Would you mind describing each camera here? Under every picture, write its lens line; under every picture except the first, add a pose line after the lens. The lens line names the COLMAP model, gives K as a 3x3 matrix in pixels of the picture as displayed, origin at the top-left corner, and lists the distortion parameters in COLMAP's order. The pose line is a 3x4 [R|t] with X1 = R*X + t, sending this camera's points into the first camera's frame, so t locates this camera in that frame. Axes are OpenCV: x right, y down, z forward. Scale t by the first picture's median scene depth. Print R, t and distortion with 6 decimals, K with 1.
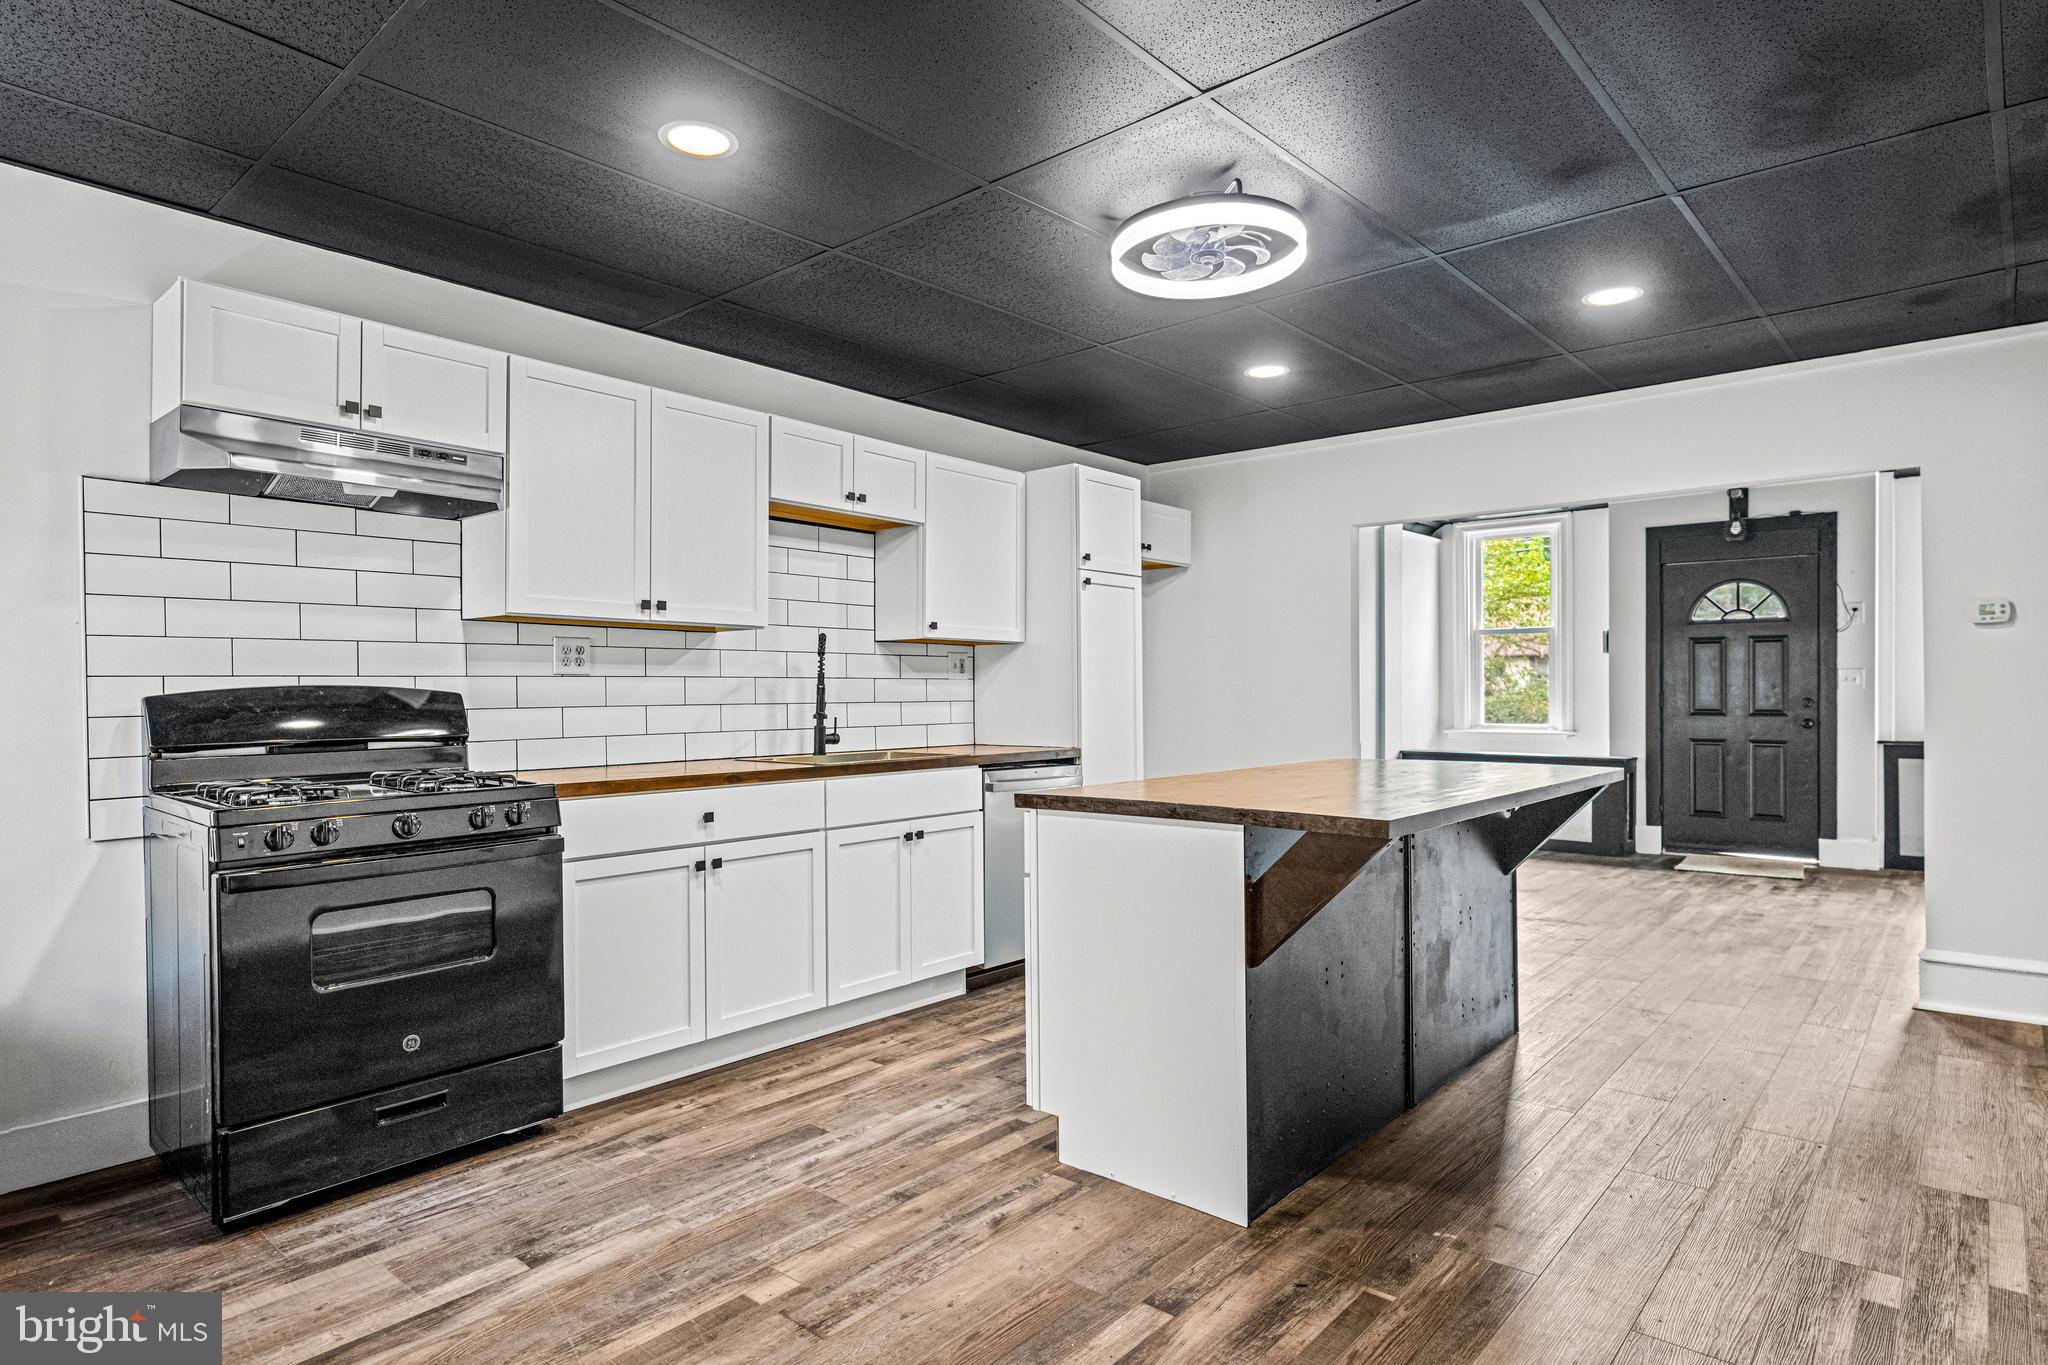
lens RADIAL K [[1087.8, 0, 1034.4], [0, 1087.8, 689.3], [0, 0, 1]] dist [0.001893, -0.000979]
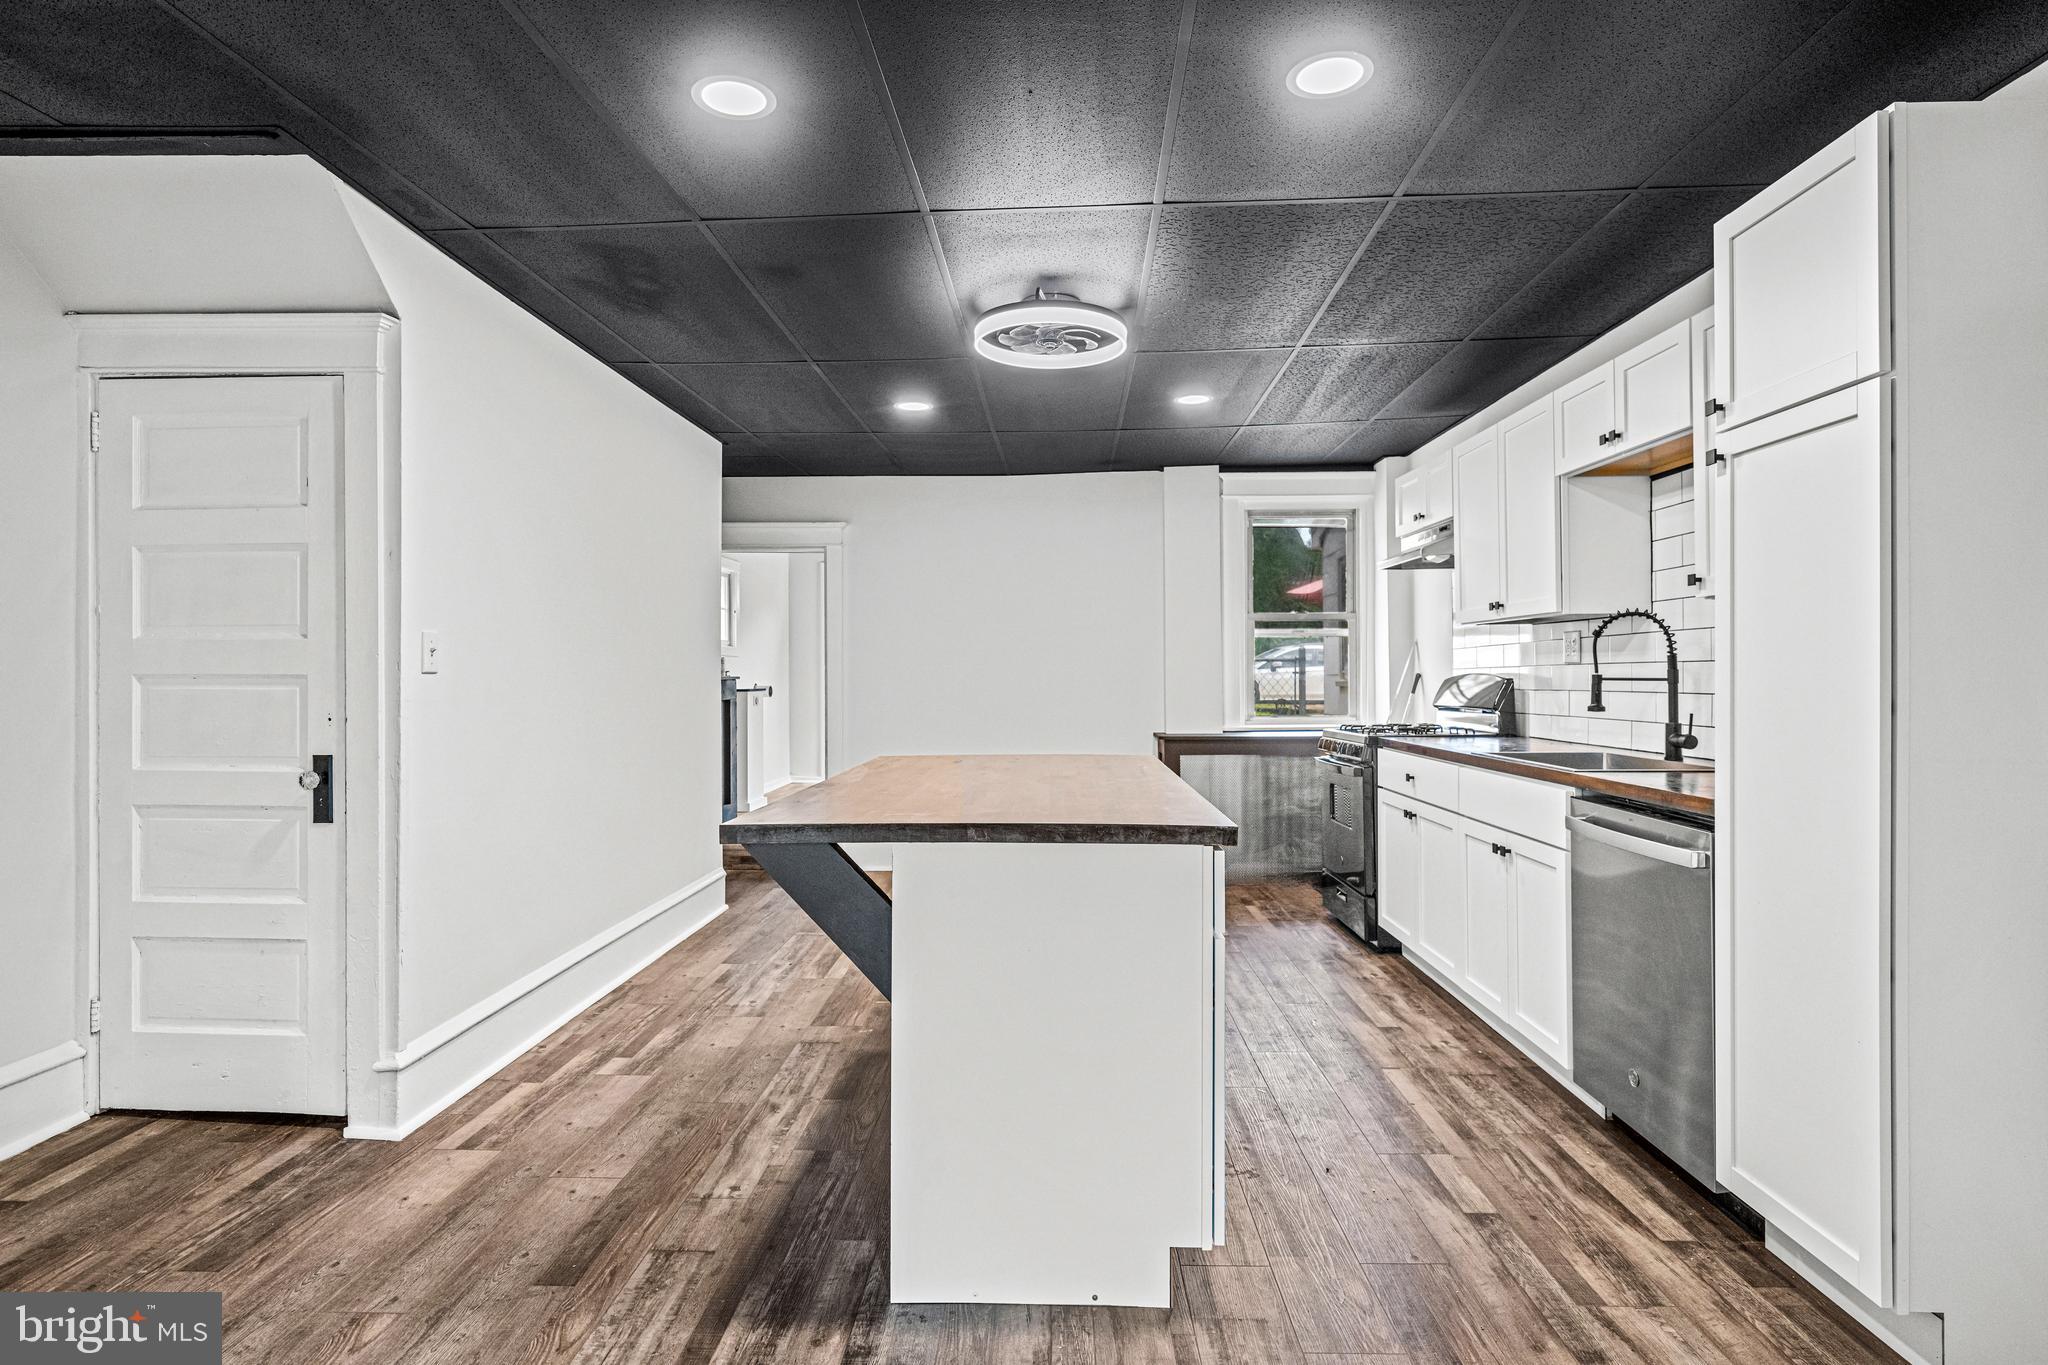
lens RADIAL K [[1087.8, 0, 1018.6], [0, 1087.8, 671.7], [0, 0, 1]] dist [0.001893, -0.000979]
pose [[-0.779393, 0.007593, -0.626489, 0.773630], [0.012247, 0.999920, -0.003118, -0.007256], [0.626415, -0.010102, -0.779424, 1.543372]]
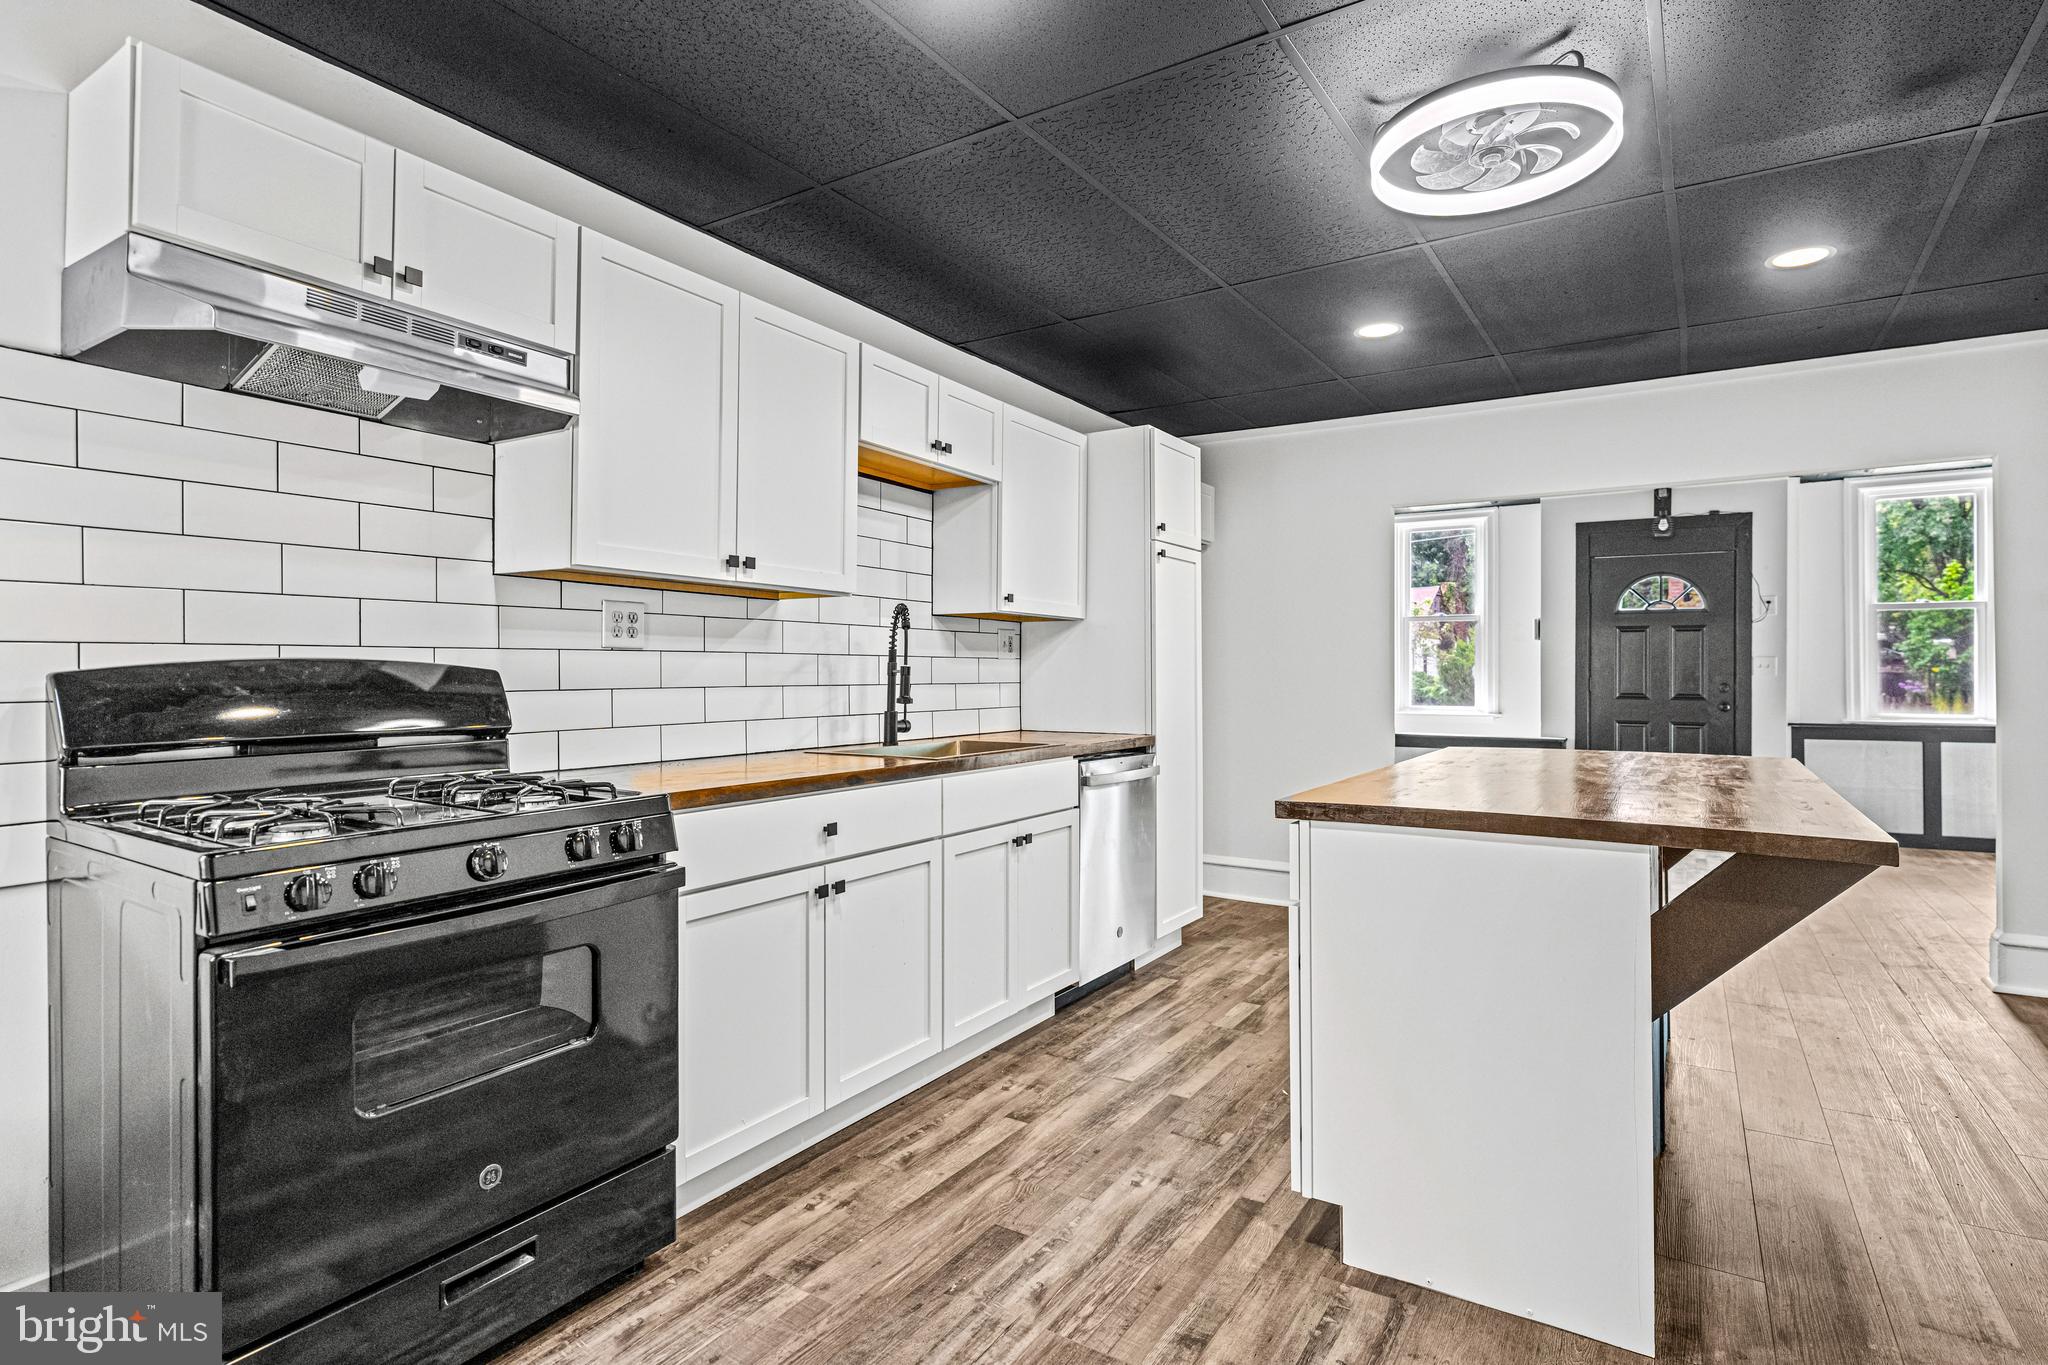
lens RADIAL K [[1010.3, 0, 1040.3], [0, 1010.3, 664.1], [0, 0, 1]] dist [0.002161, -0.001771]
pose [[0.988970, 0.007871, 0.147904, -0.233608], [-0.006893, 0.999951, -0.007125, 0.001393], [-0.147953, 0.006027, 0.988976, 0.224468]]
